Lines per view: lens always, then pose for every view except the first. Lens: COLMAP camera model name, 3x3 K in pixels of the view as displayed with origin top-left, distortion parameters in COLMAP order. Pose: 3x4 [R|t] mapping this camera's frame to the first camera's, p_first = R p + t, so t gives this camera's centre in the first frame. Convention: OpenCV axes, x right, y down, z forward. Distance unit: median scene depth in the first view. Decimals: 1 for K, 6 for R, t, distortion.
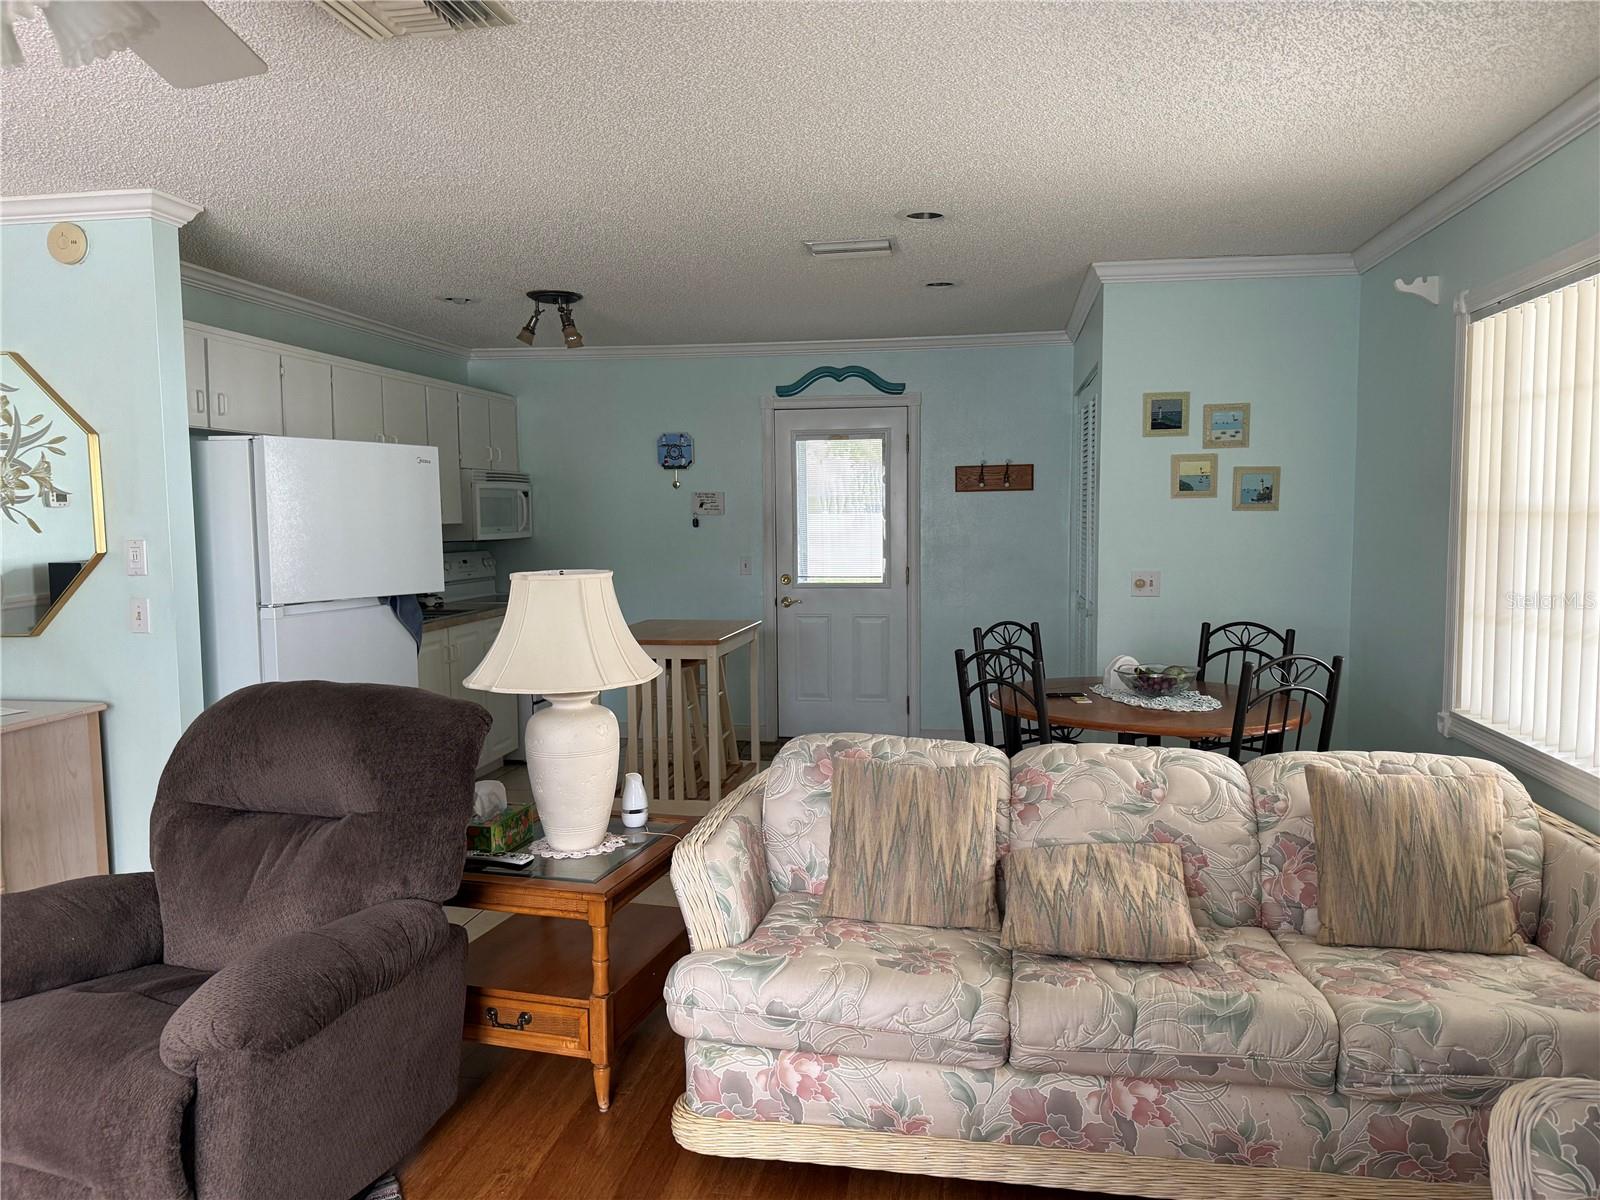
lens RADIAL K [[1115.3, 0, 810.3], [0, 1115.3, 614.1], [0, 0, 1]] dist [0.071306, -0.092168]
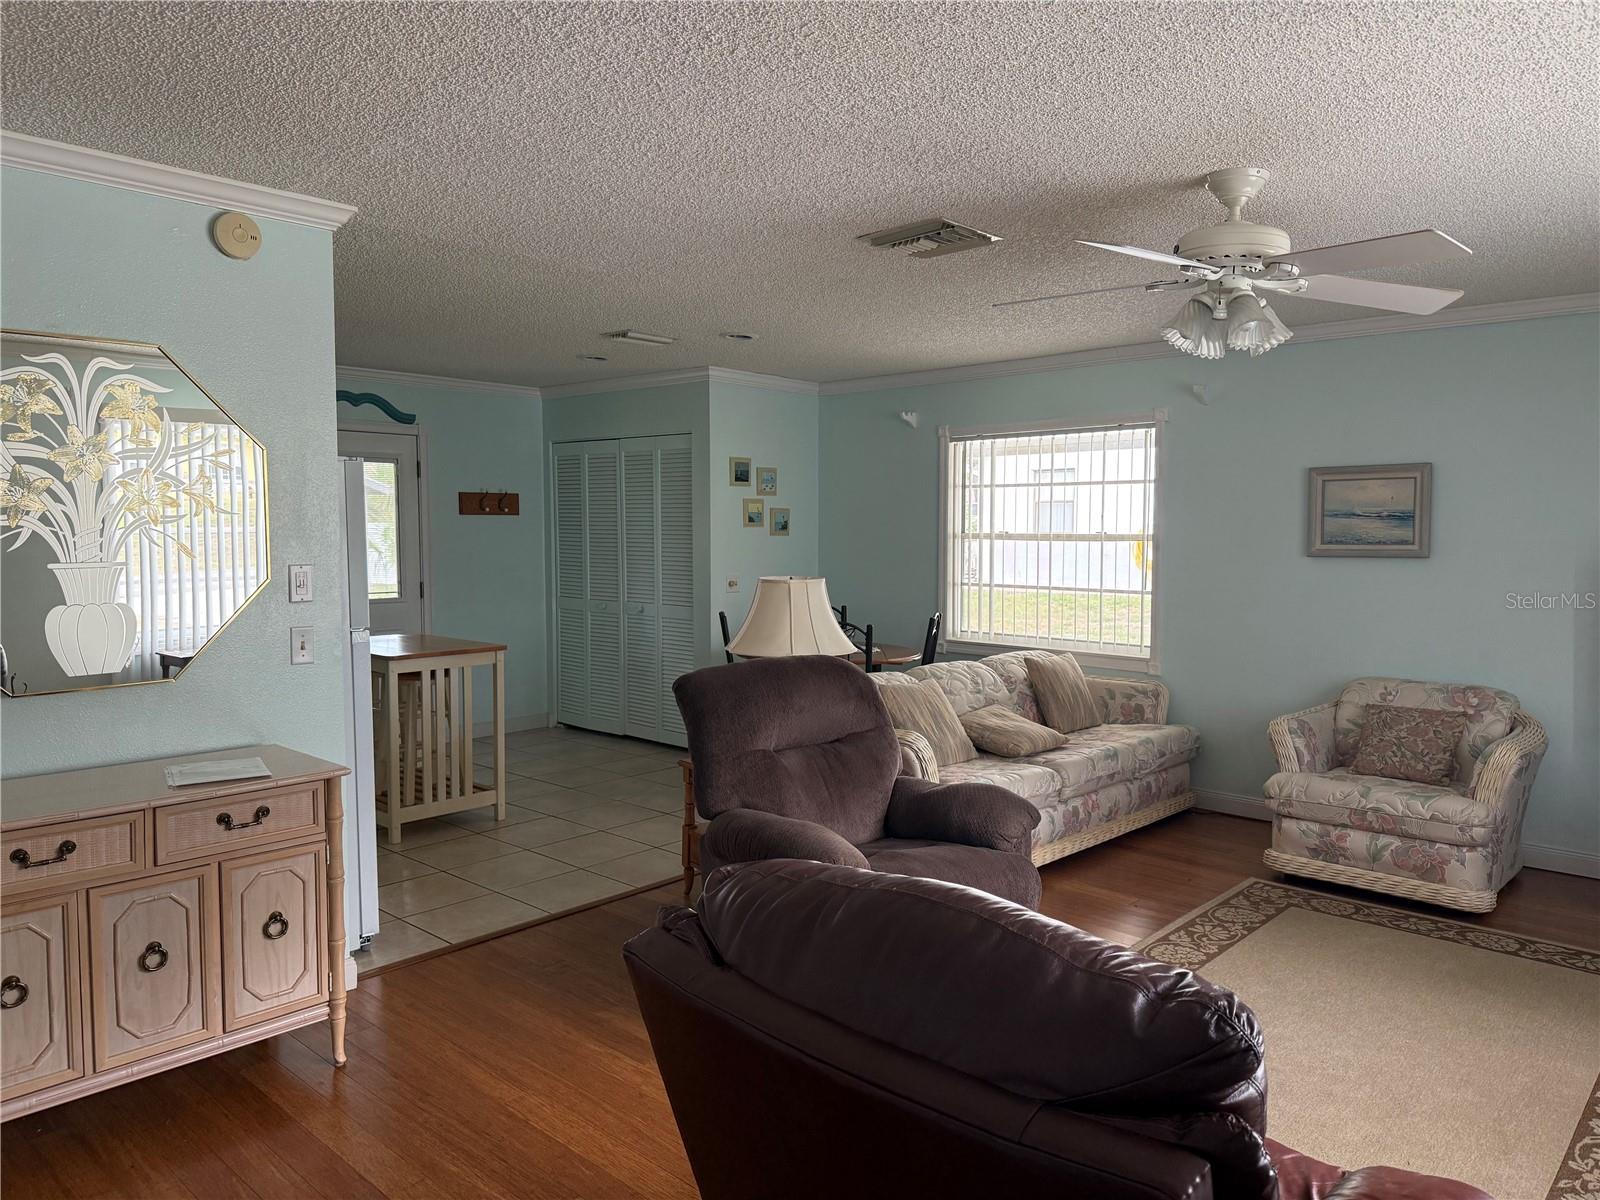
lens RADIAL K [[1115.3, 0, 805.0], [0, 1115.3, 601.9], [0, 0, 1]] dist [0.071306, -0.092168]
pose [[0.551556, -0.046581, 0.832836, -0.891384], [0.069660, 0.997524, 0.009659, -0.011464], [-0.831224, 0.052688, 0.553436, 0.107208]]
